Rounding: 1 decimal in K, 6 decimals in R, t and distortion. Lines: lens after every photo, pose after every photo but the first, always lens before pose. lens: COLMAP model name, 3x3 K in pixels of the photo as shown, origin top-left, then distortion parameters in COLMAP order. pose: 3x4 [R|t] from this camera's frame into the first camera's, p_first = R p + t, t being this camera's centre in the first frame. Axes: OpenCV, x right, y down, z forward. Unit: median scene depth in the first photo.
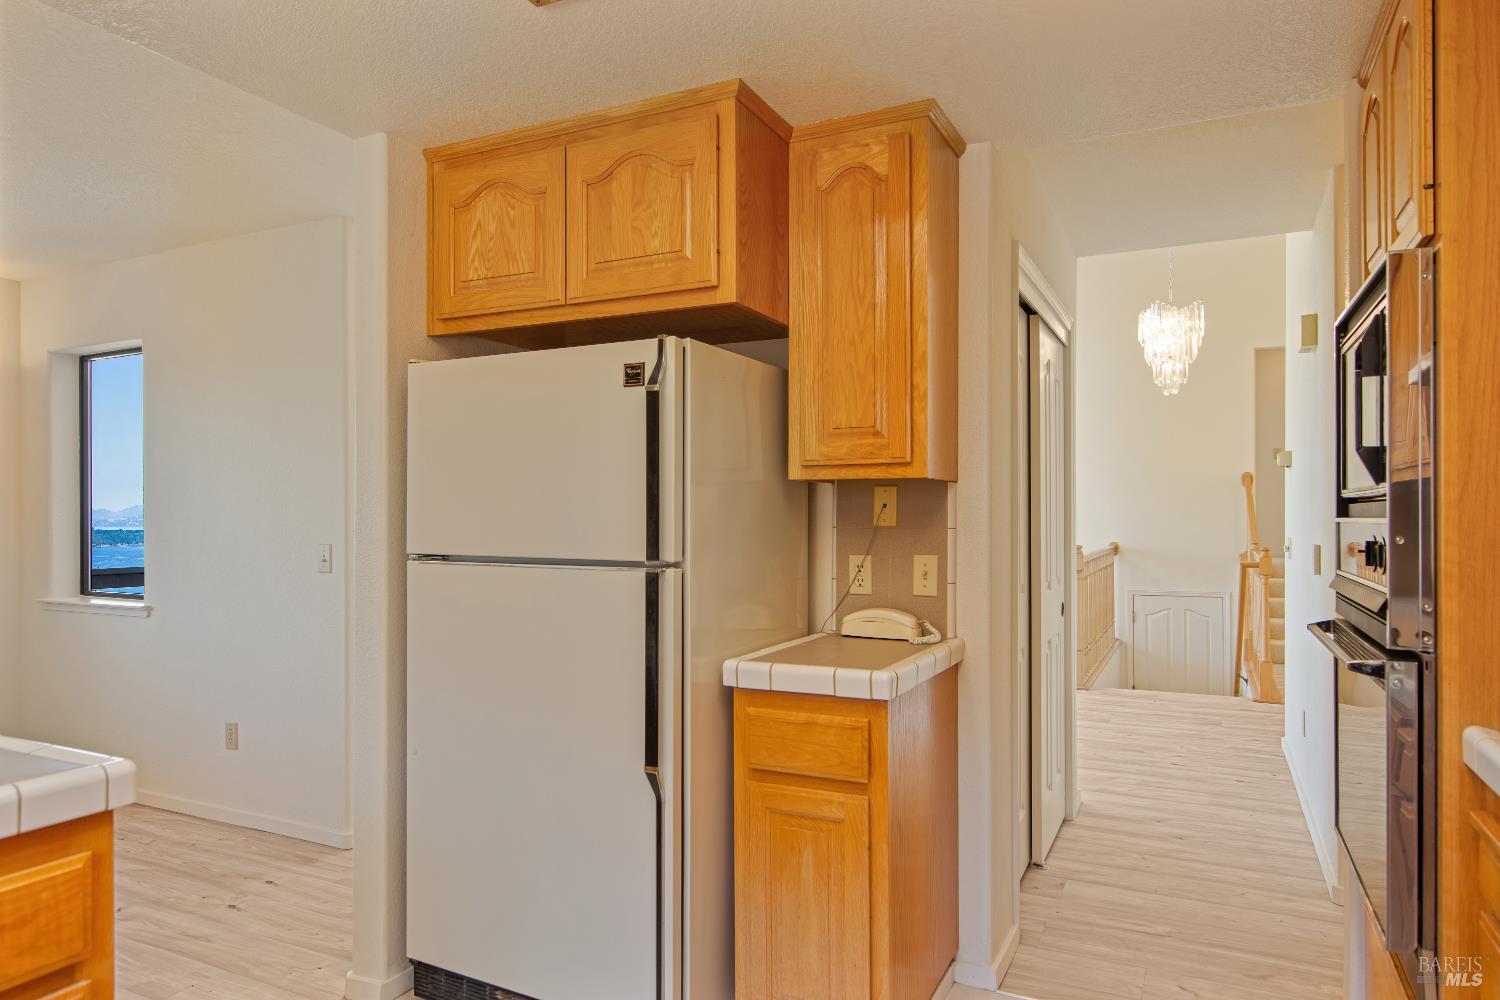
lens RADIAL K [[924.8, 0, 760.9], [0, 924.8, 506.5], [0, 0, 1]] dist [0.005370, 0.000297]
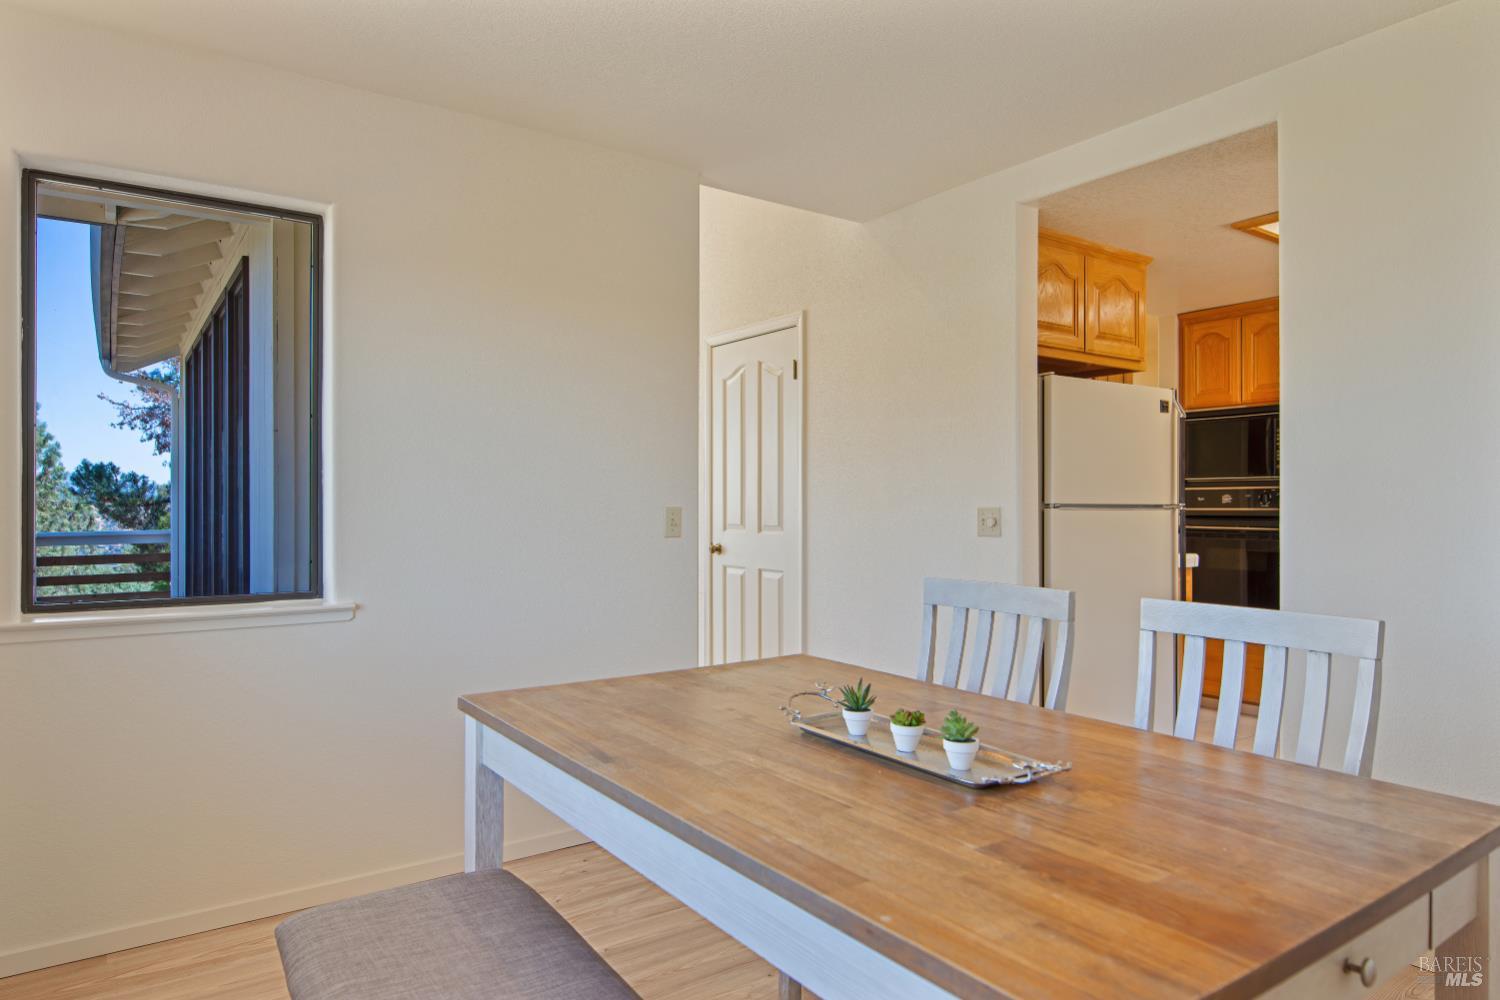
lens RADIAL K [[924.8, 0, 760.9], [0, 924.8, 506.5], [0, 0, 1]] dist [0.005370, 0.000297]
pose [[0.485864, 0.000544, 0.874034, -1.909084], [-0.009259, 0.999947, 0.004524, 0.053656], [-0.873985, -0.010291, 0.485843, 0.690333]]
